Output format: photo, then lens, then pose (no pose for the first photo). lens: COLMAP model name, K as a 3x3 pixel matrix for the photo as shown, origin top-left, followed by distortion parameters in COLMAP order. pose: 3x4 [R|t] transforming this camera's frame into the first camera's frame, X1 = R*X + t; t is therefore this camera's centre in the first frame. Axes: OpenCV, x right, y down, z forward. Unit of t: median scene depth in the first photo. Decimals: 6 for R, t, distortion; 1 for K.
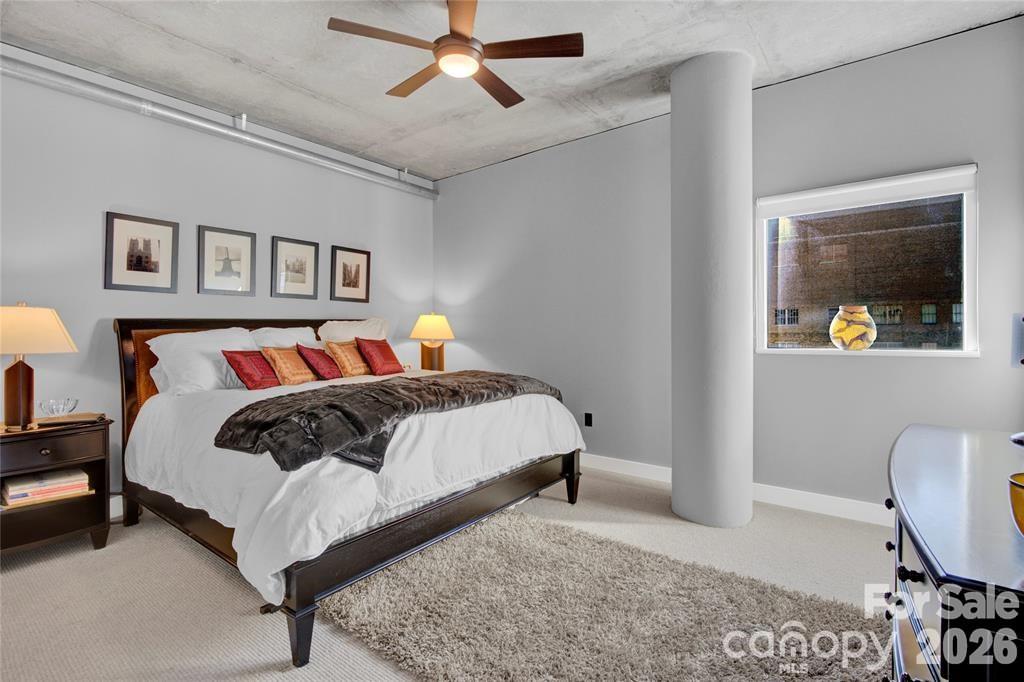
lens RADIAL K [[480.6, 0, 511.8], [0, 480.6, 331.7], [0, 0, 1]] dist [0.000433, 0.000351]
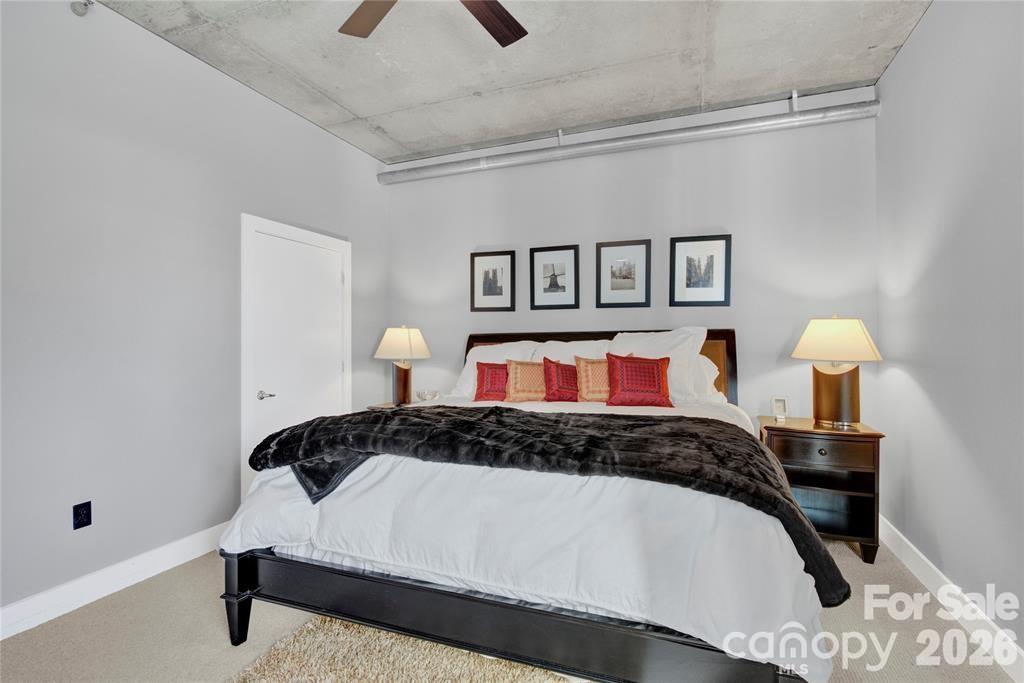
lens RADIAL K [[487.6, 0, 512.0], [0, 487.6, 338.3], [0, 0, 1]] dist [0.003079, 0.000206]
pose [[0.279476, -0.001812, -0.960151, 0.399307], [-0.004745, 0.999983, -0.003268, -0.009896], [0.960141, 0.005469, 0.279462, 0.617636]]
